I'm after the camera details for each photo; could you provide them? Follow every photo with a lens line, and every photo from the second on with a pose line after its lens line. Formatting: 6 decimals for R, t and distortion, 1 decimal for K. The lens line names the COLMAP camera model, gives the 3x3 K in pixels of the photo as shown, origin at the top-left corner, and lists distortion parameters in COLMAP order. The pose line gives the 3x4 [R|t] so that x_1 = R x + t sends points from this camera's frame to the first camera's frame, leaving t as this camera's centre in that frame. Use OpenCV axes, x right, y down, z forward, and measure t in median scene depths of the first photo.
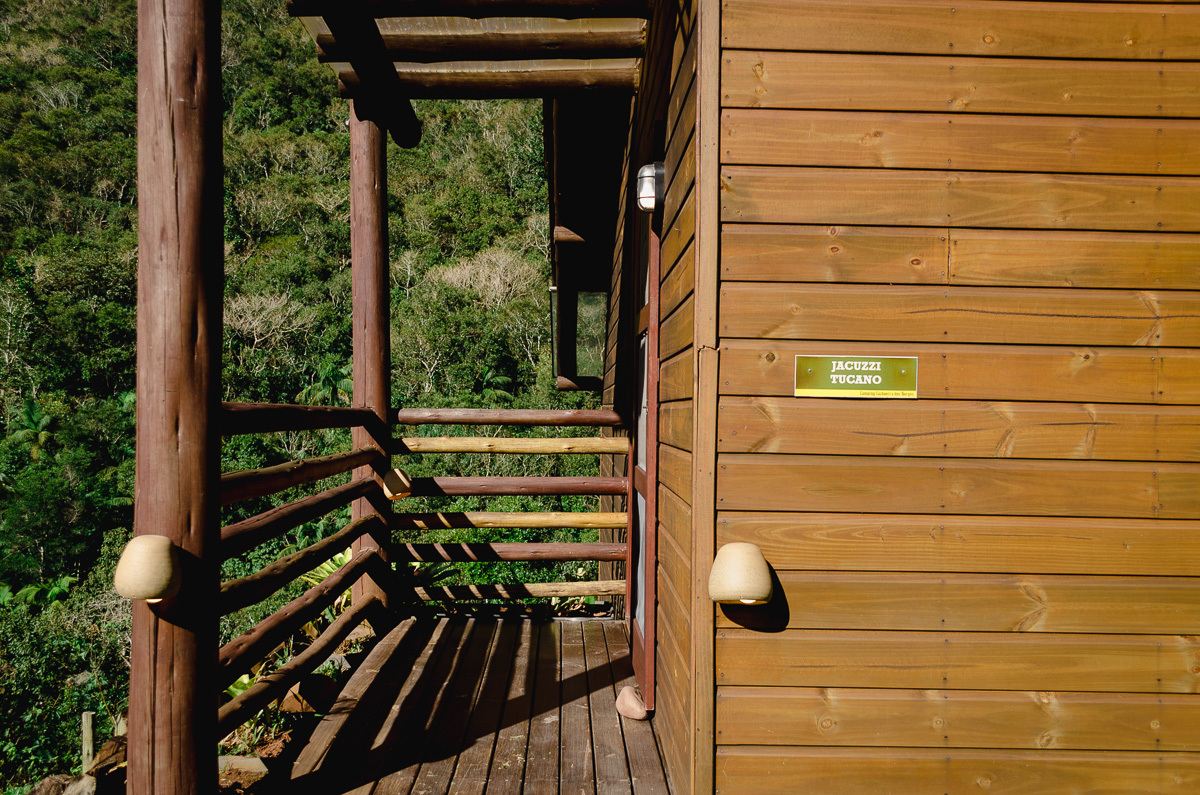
lens RADIAL K [[1127.5, 0, 598.6], [0, 1127.5, 399.3], [0, 0, 1]] dist [0.029888, 0.000000]
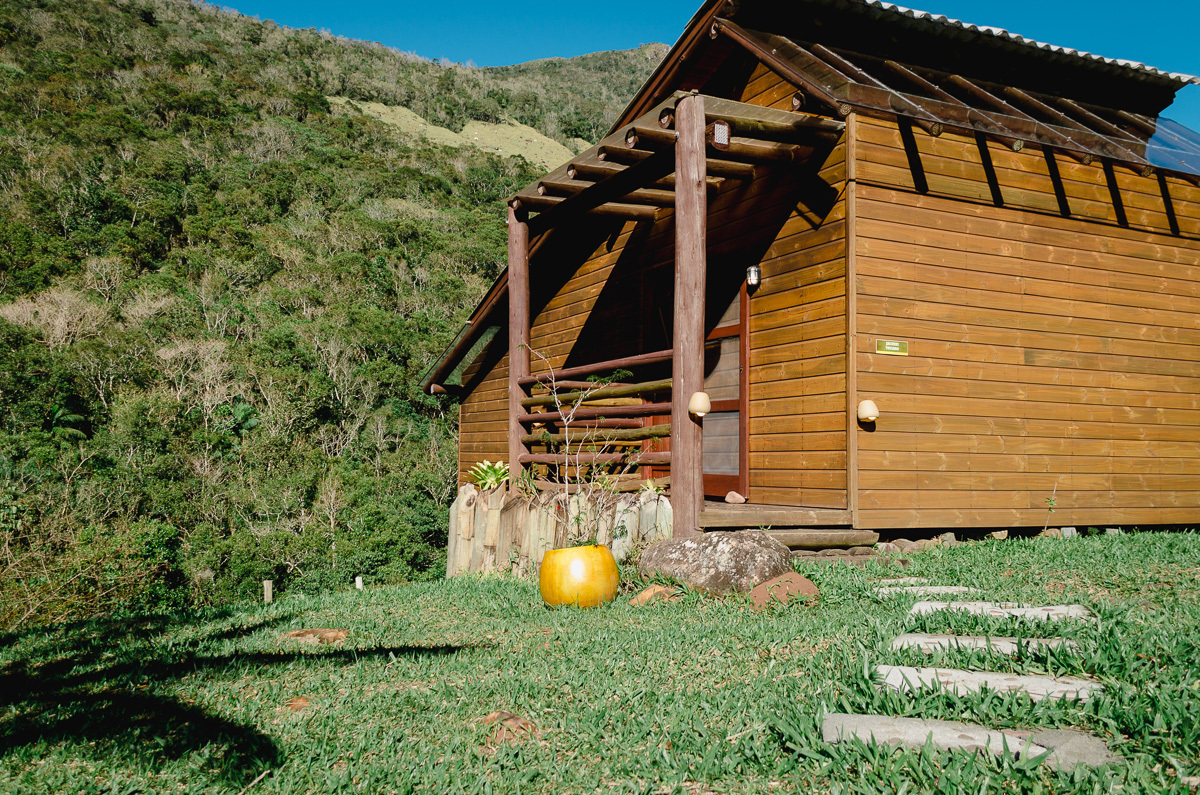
lens RADIAL K [[1005.6, 0, 597.9], [0, 1005.6, 392.3], [0, 0, 1]] dist [0.031815, -0.002194]
pose [[0.913070, 0.024740, 0.407051, -1.108408], [-0.004251, 0.998681, -0.051163, 0.168529], [-0.407780, 0.044985, 0.911971, -0.789535]]
